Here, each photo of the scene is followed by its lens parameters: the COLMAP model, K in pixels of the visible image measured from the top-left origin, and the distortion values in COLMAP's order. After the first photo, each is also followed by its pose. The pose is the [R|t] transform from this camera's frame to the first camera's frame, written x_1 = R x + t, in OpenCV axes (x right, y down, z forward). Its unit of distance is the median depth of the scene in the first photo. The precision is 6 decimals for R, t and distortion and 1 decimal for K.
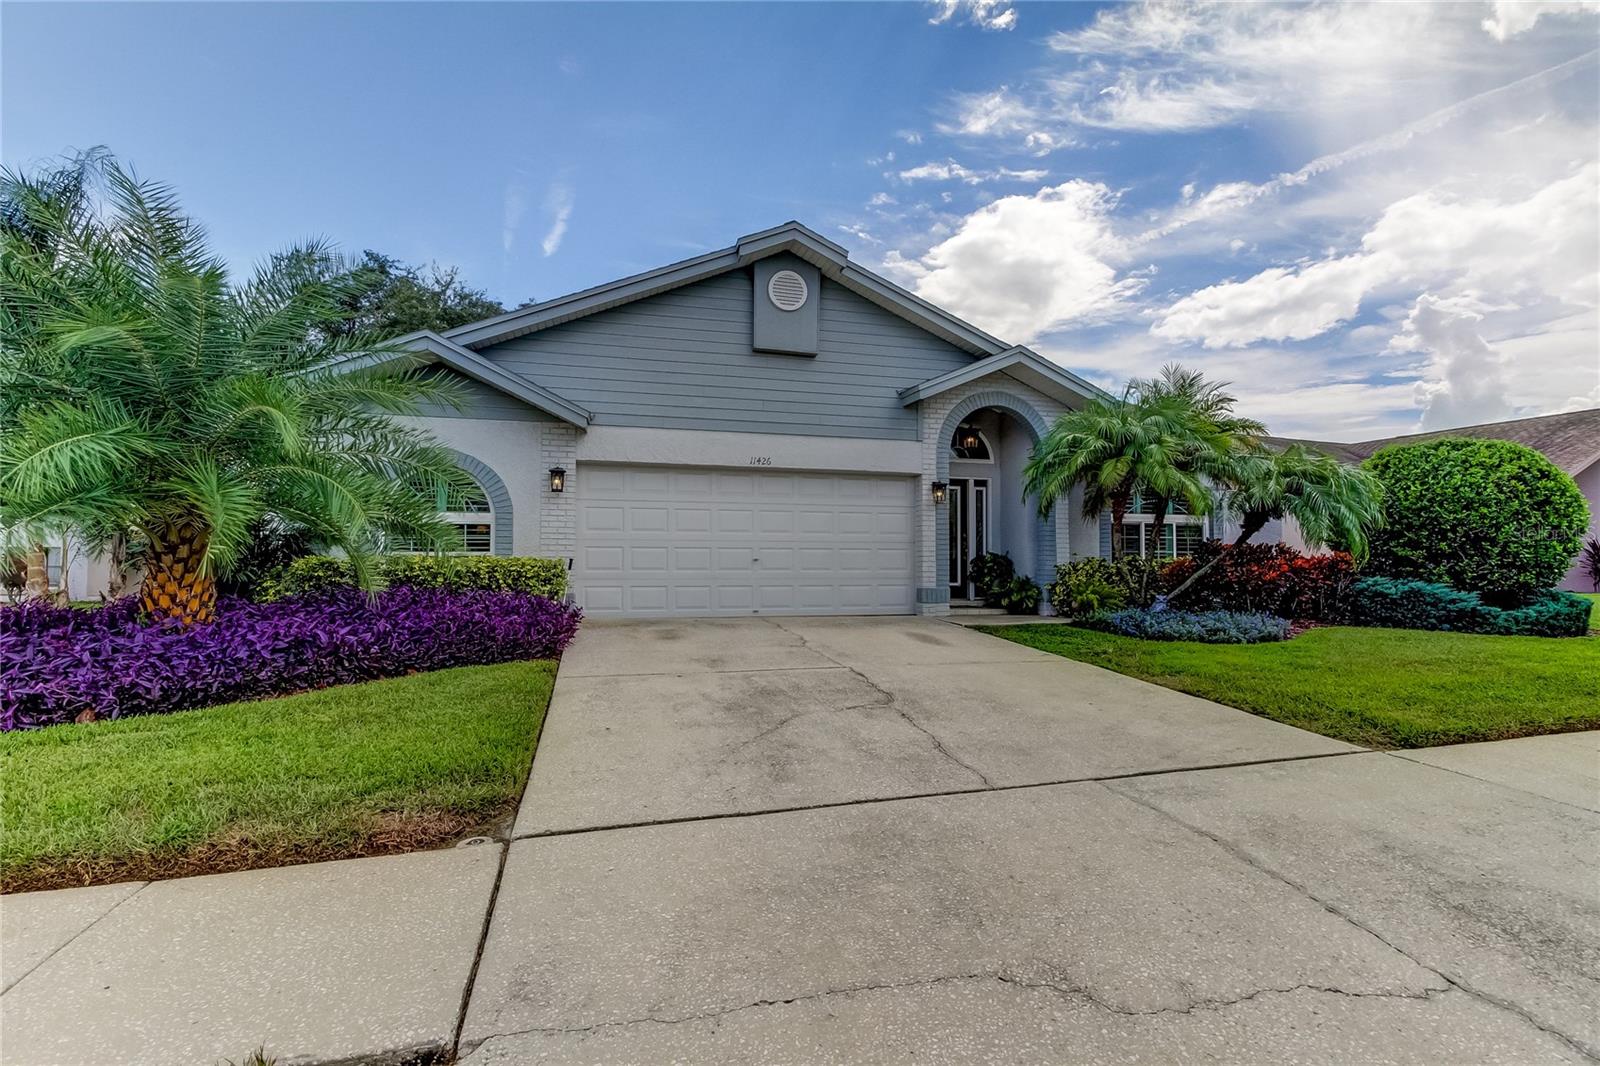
lens RADIAL K [[738.2, 0, 779.4], [0, 738.2, 527.6], [0, 0, 1]] dist [0.021285, -0.000196]
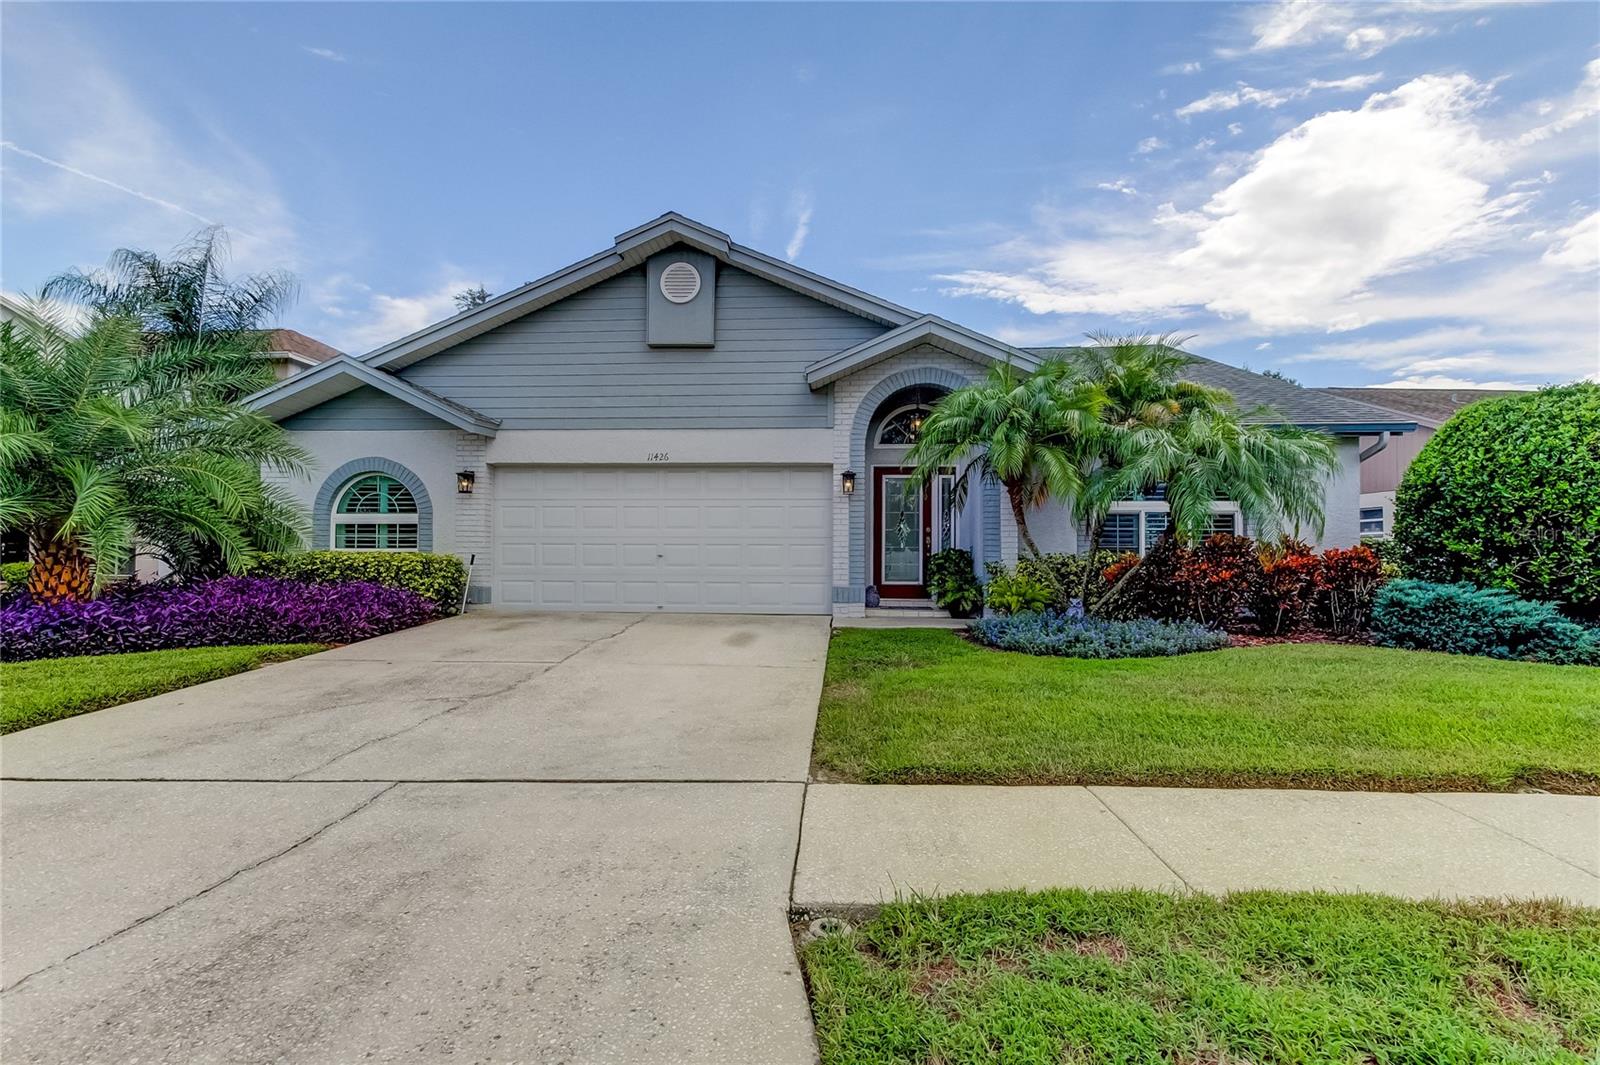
lens RADIAL K [[751.9, 0, 786.4], [0, 751.9, 537.6], [0, 0, 1]] dist [0.017269, -0.000521]
pose [[0.946817, -0.006843, -0.321700, 0.443525], [0.012442, 0.999805, 0.015352, 0.004941], [0.321532, -0.018538, 0.946717, 0.086235]]
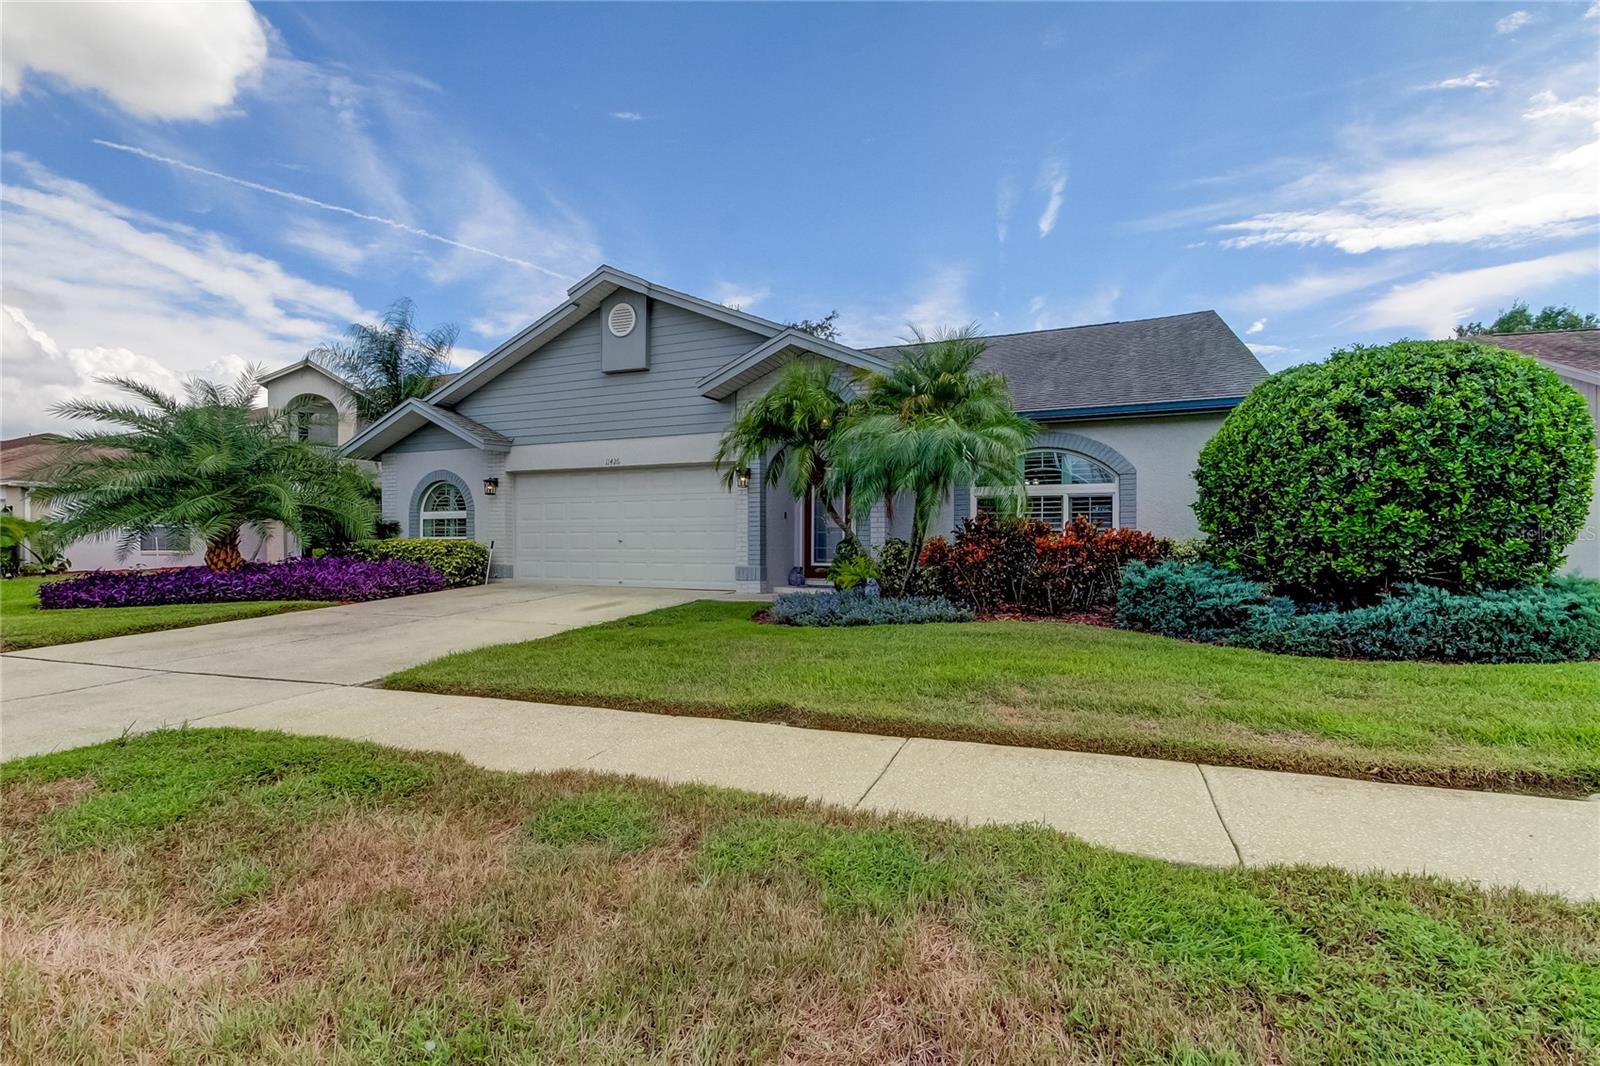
lens RADIAL K [[735.3, 0, 800.0], [0, 735.3, 533.0], [0, 0, 1]] dist [0.009421, -0.000383]
pose [[0.788627, -0.010491, -0.614782, 0.937269], [0.030917, 0.999266, 0.022607, 0.010894], [0.614094, -0.036835, 0.788373, 0.202445]]
